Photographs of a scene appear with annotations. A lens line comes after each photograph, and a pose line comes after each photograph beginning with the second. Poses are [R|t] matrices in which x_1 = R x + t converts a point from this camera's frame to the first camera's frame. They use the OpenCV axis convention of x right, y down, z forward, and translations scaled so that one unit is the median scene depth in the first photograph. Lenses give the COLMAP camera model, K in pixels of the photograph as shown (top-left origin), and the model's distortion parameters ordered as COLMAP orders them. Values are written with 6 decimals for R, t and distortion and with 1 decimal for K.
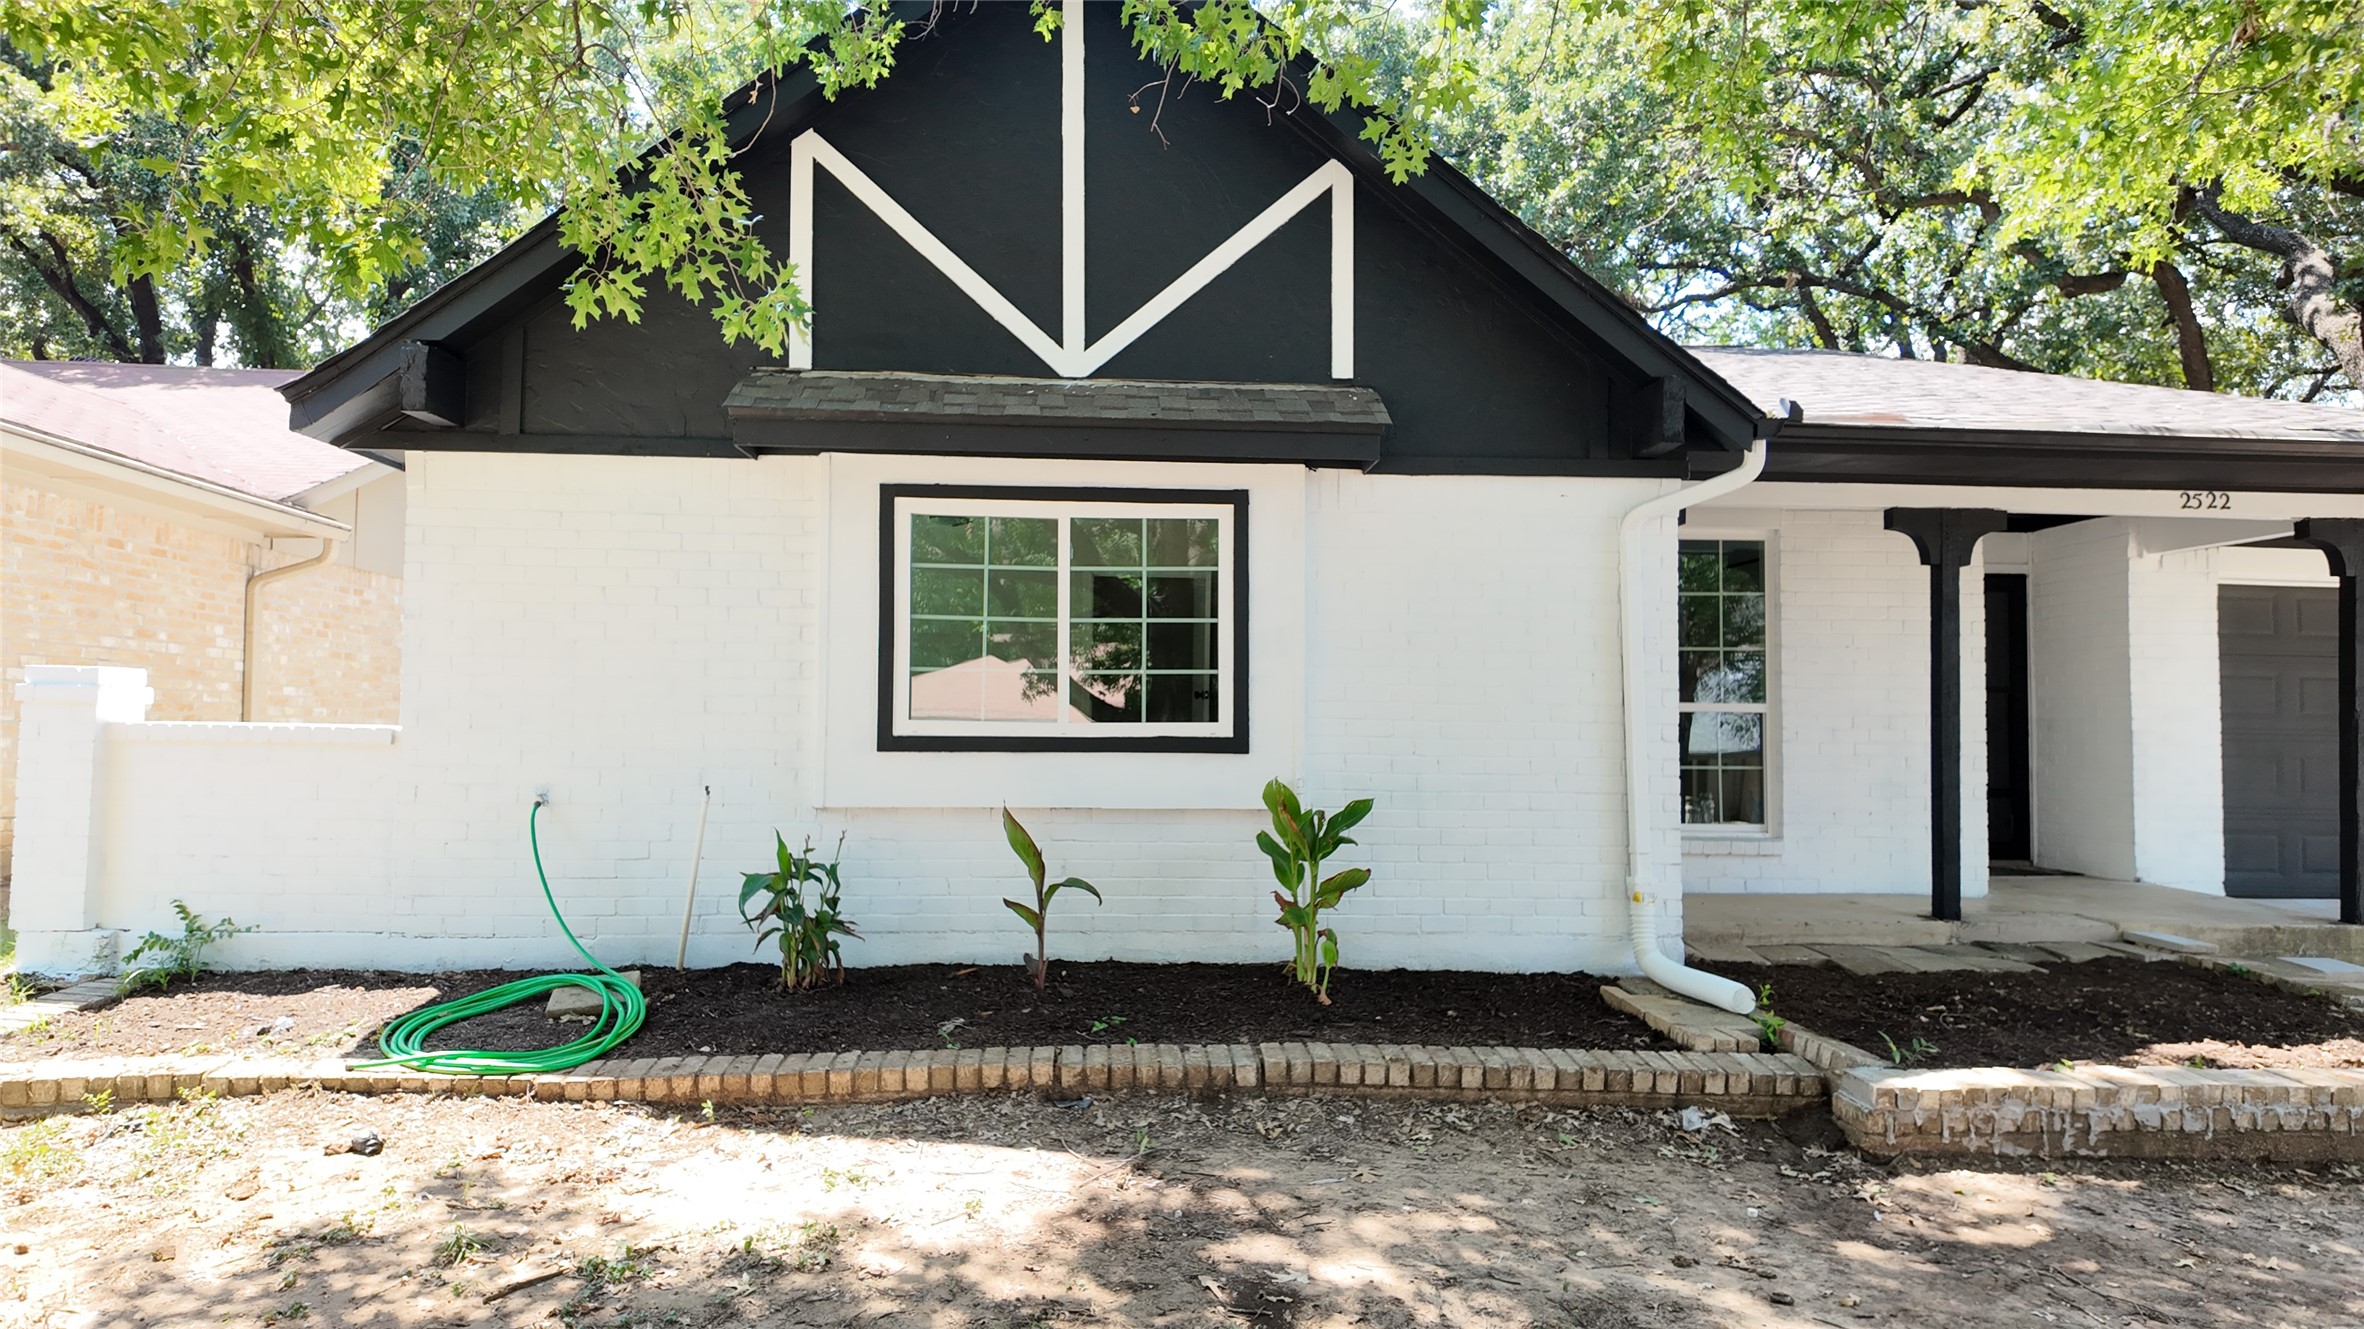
lens RADIAL K [[1449.3, 0, 1182.0], [0, 1449.3, 664.5], [0, 0, 1]] dist [0.000918, 0.000235]
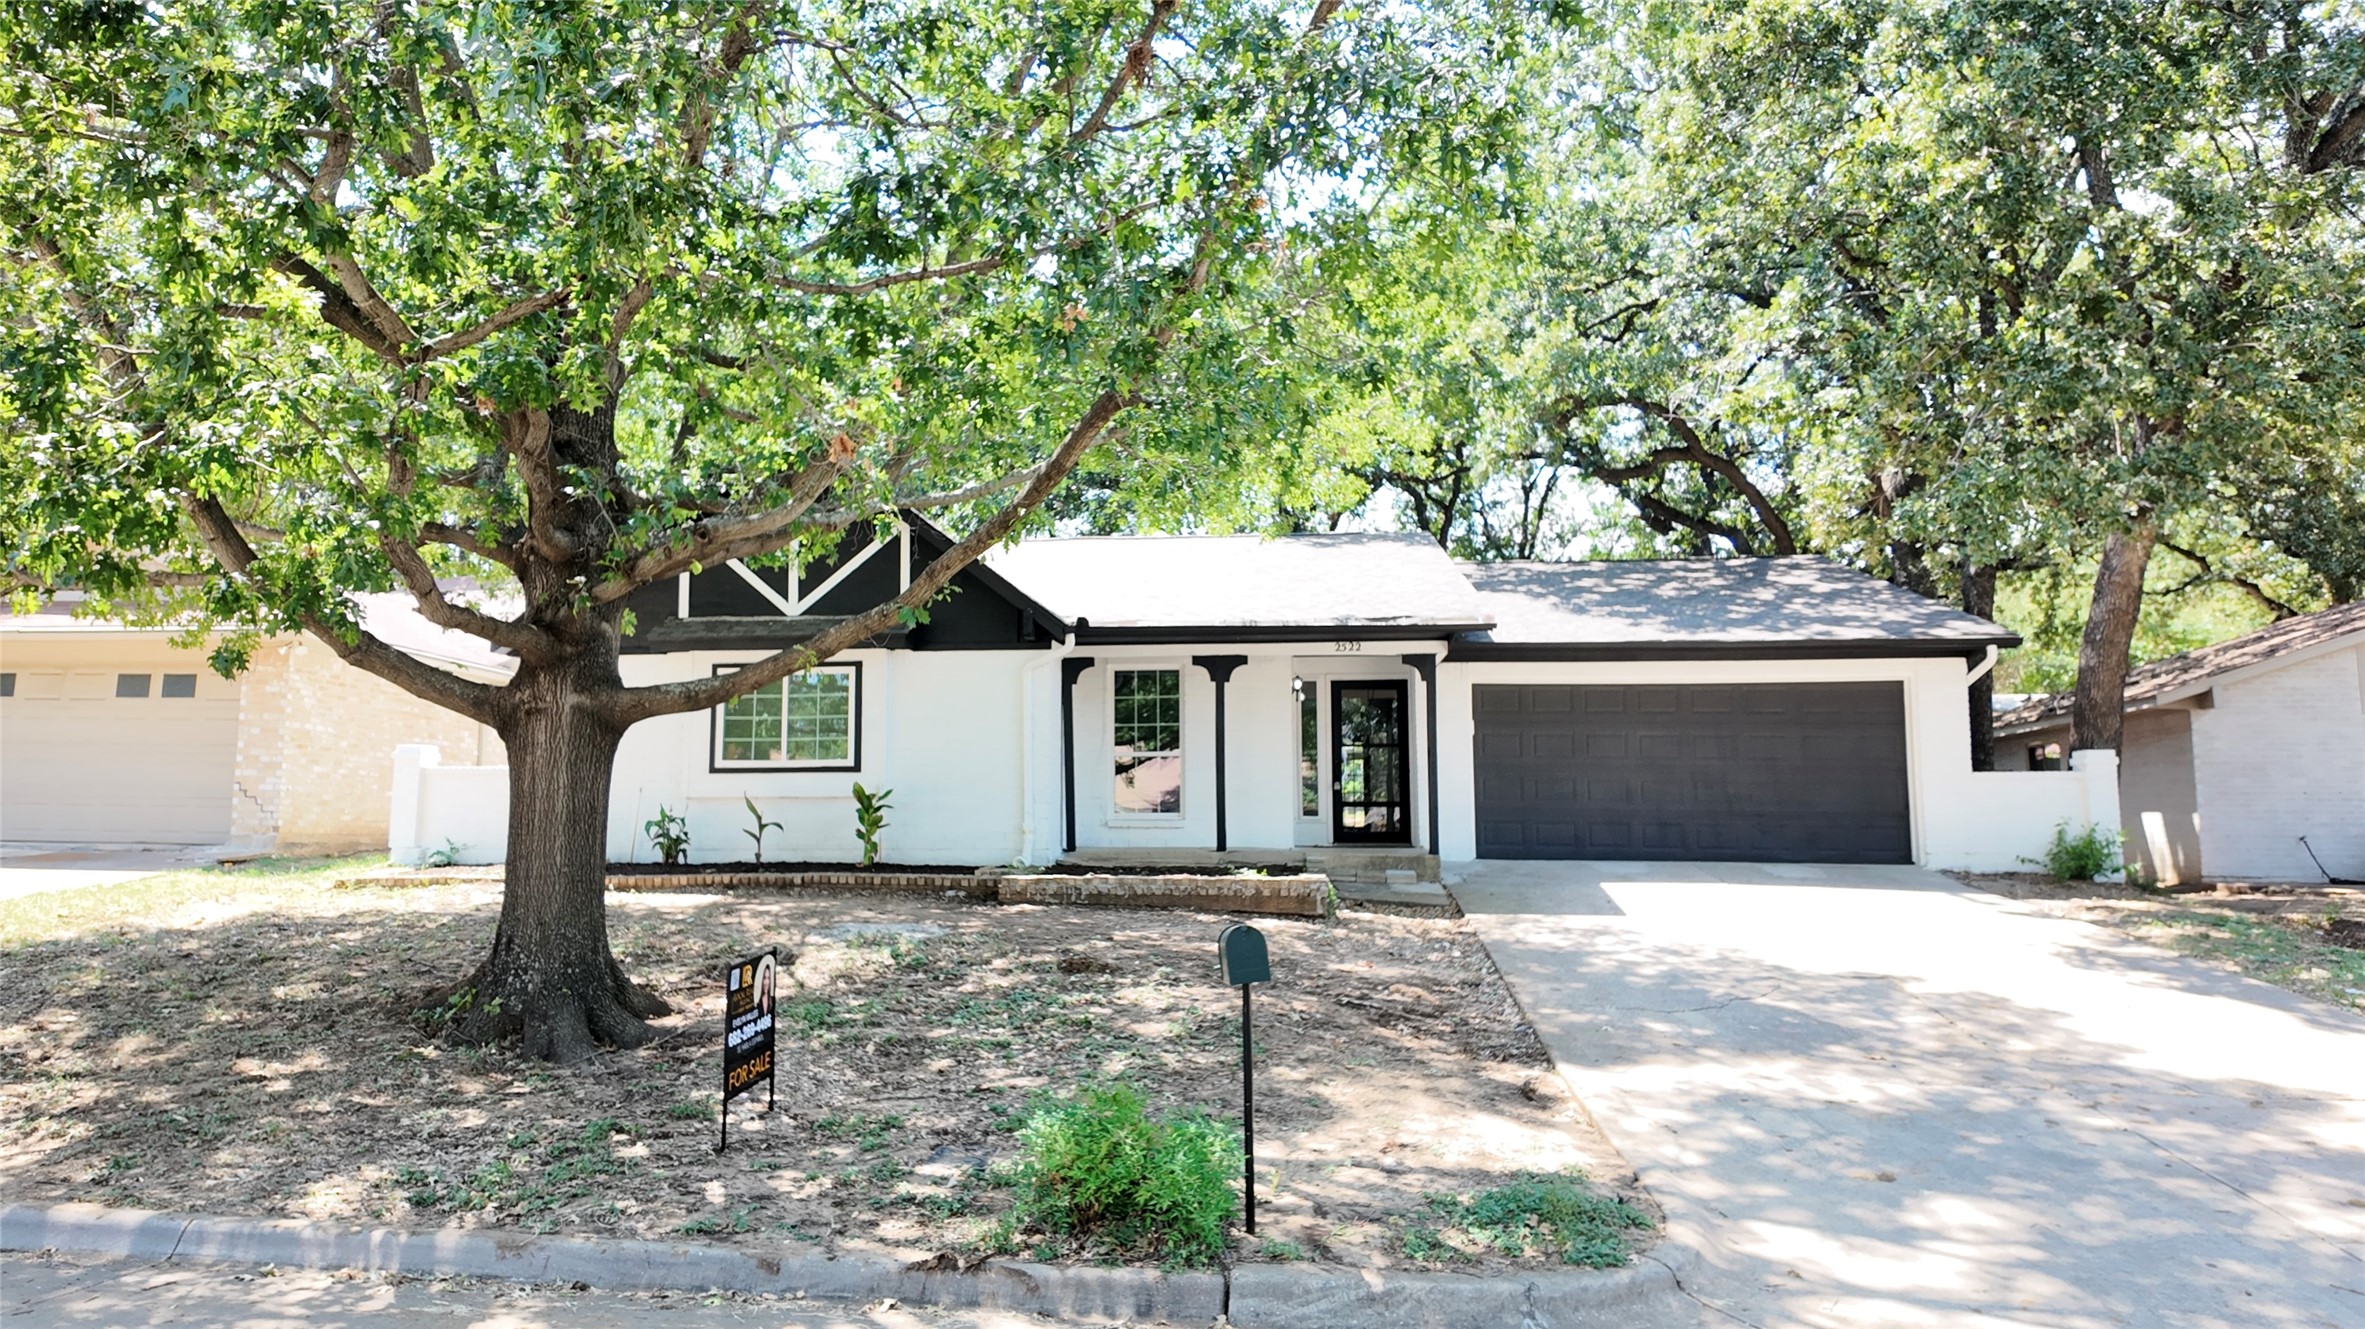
lens RADIAL K [[1449.9, 0, 1182.5], [0, 1449.9, 664.5], [0, 0, 1]] dist [0.000918, 0.000235]
pose [[0.987002, -0.022400, -0.159142, 0.942622], [0.016065, 0.999031, -0.040978, -0.009313], [0.159906, 0.037889, 0.986405, -1.249186]]
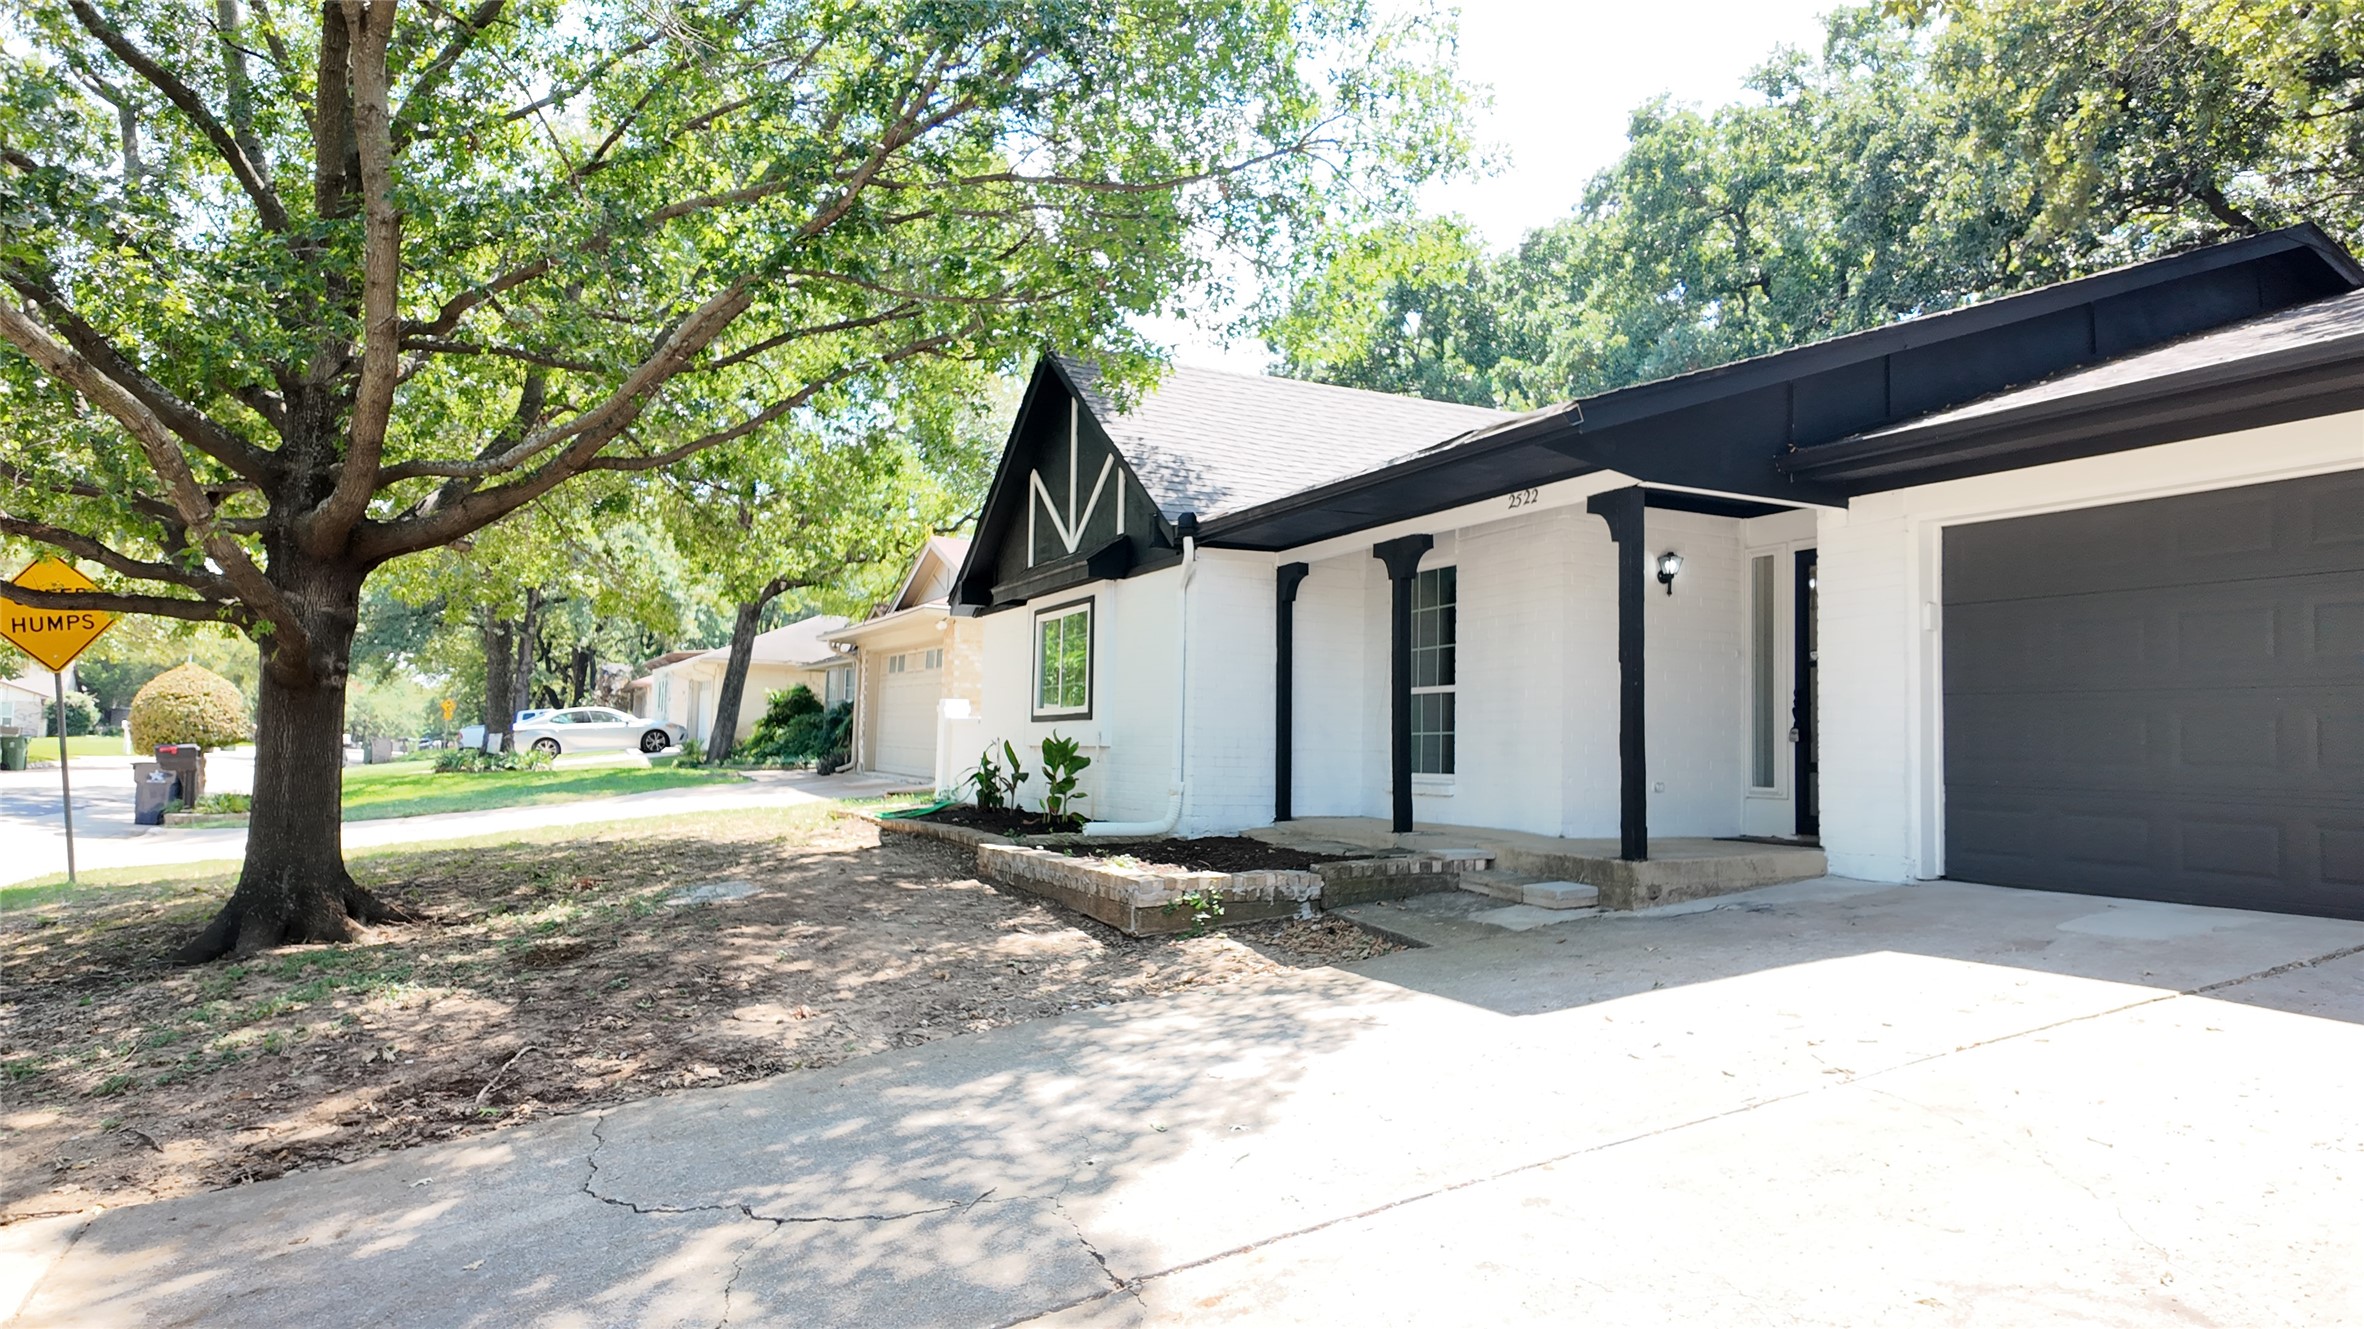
lens RADIAL K [[1449.3, 0, 1182.0], [0, 1449.3, 664.5], [0, 0, 1]] dist [0.000918, 0.000235]
pose [[0.362381, -0.058933, -0.930165, 2.043884], [0.028079, 0.998236, -0.052307, 0.093630], [0.931607, -0.007163, 0.363397, 0.364280]]
